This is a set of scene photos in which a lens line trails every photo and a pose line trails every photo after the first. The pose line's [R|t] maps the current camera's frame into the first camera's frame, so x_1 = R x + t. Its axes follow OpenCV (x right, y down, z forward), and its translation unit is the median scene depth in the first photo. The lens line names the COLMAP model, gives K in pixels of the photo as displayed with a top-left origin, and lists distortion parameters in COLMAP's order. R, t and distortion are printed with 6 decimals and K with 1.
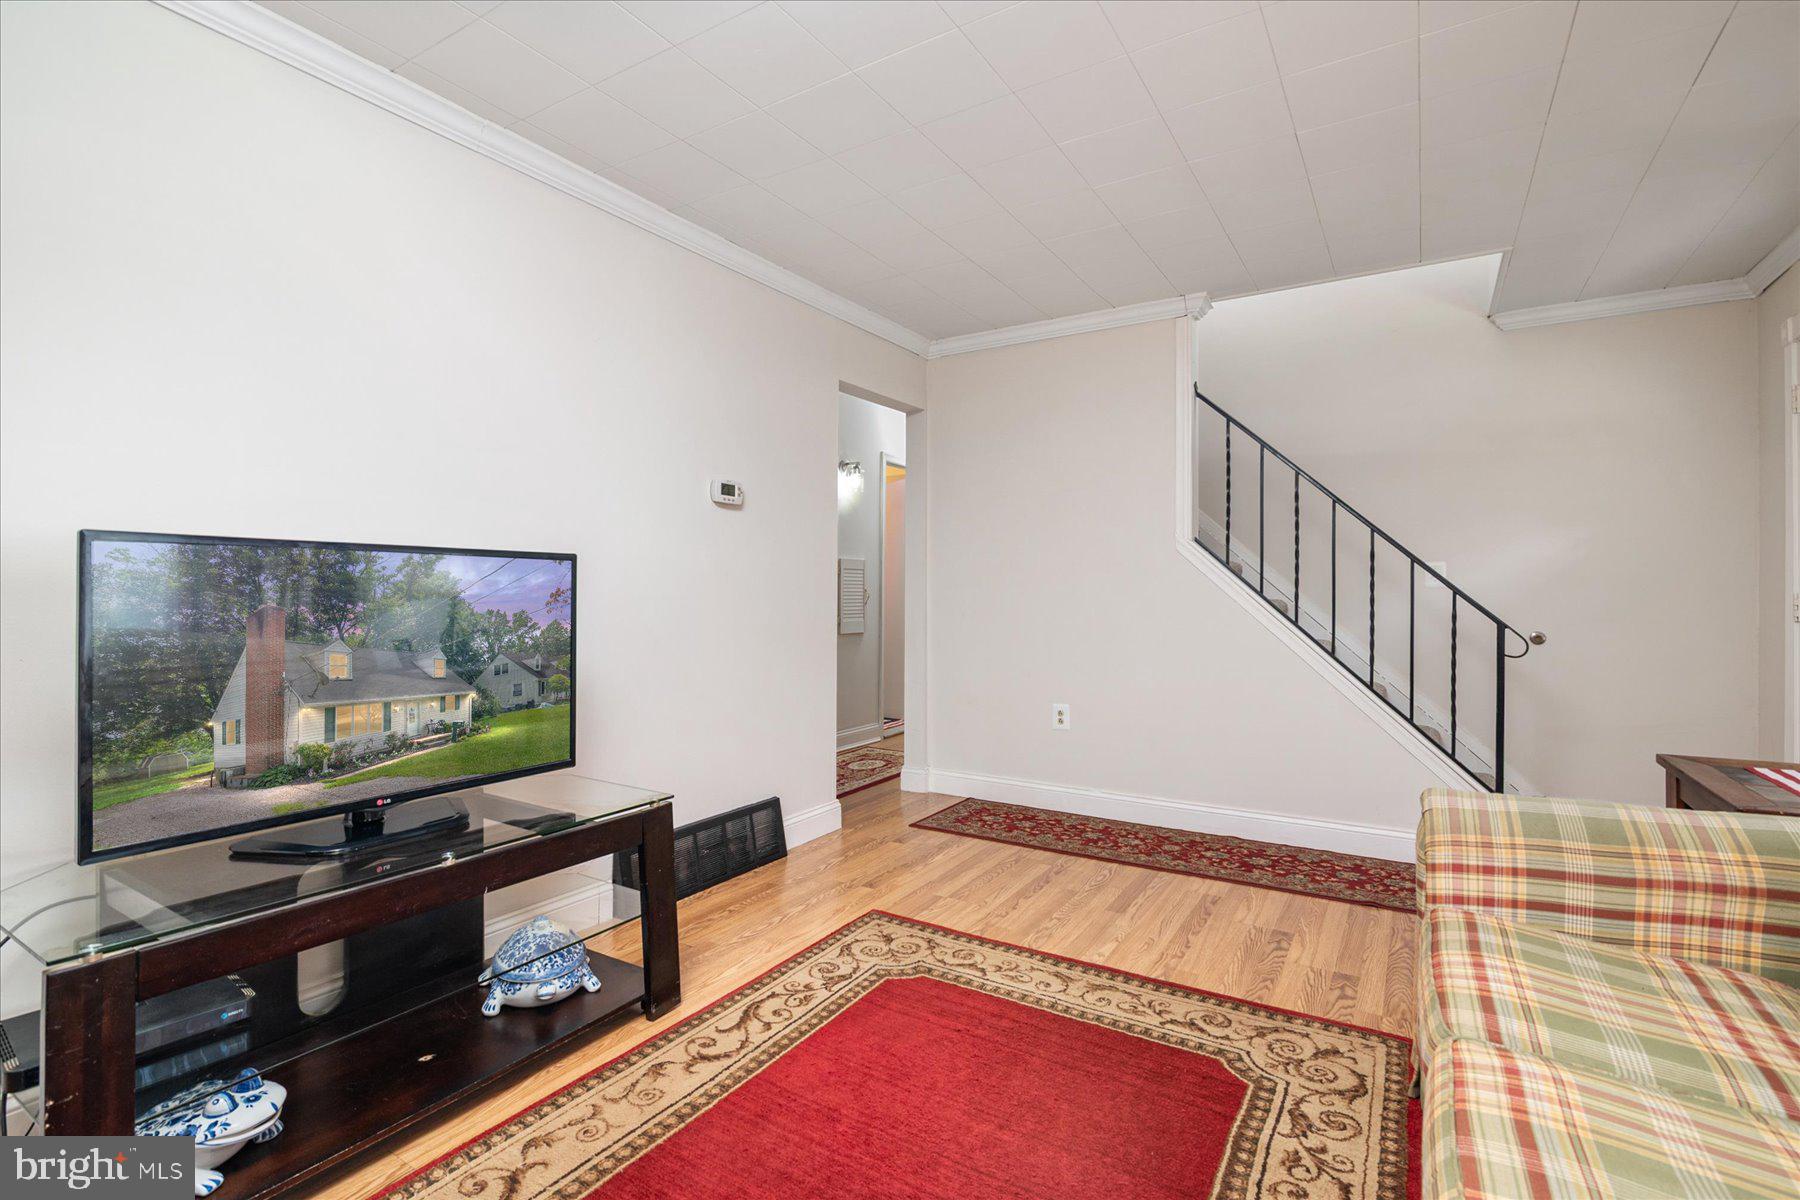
lens RADIAL K [[838.8, 0, 900.0], [0, 838.8, 600.0], [0, 0, 1]] dist [-0.000704, -0.000004]
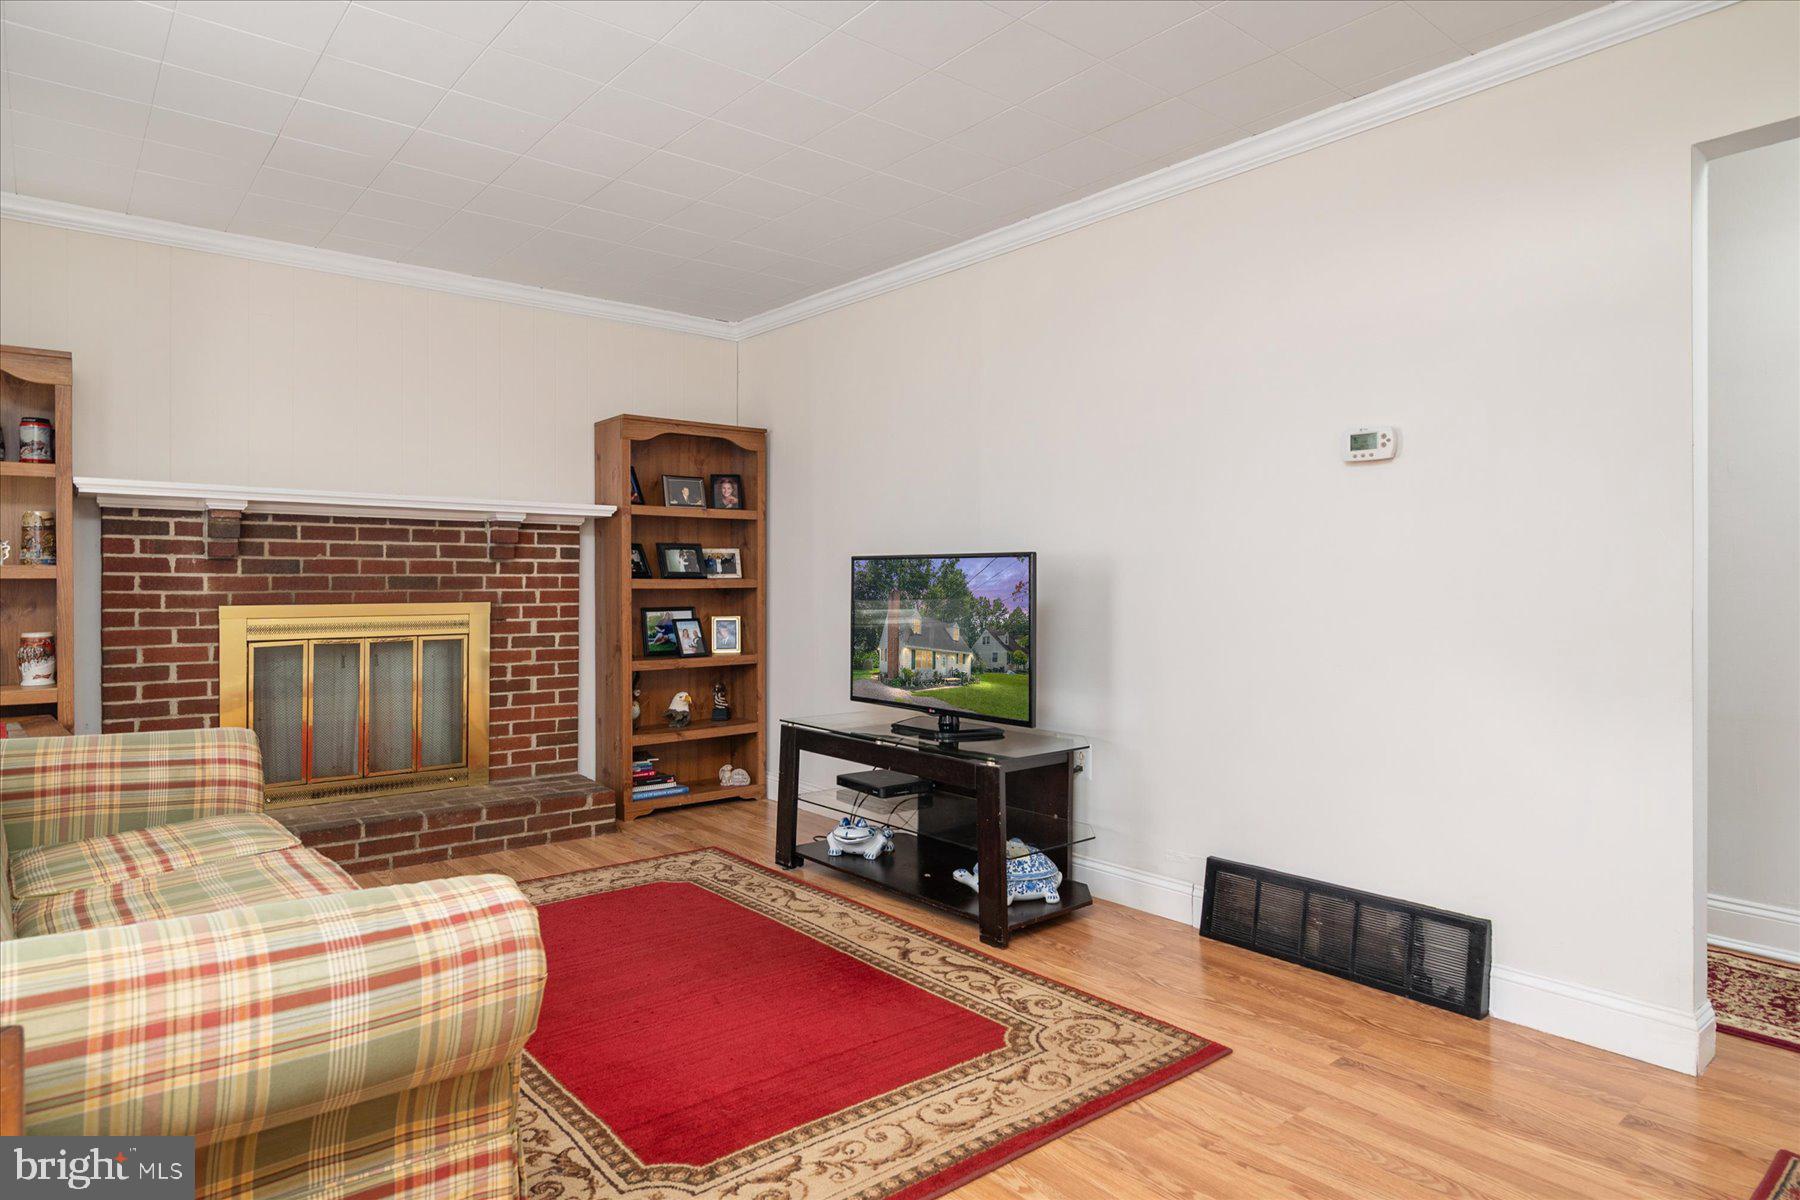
lens RADIAL K [[1039.7, 0, 900.0], [0, 1039.7, 600.0], [0, 0, 1]] dist [-0.000733, 0.000250]
pose [[-0.322182, 0.007836, -0.946645, 1.161426], [-0.012521, 0.999843, 0.012537, -0.003215], [0.946595, 0.015892, -0.322033, 1.384198]]
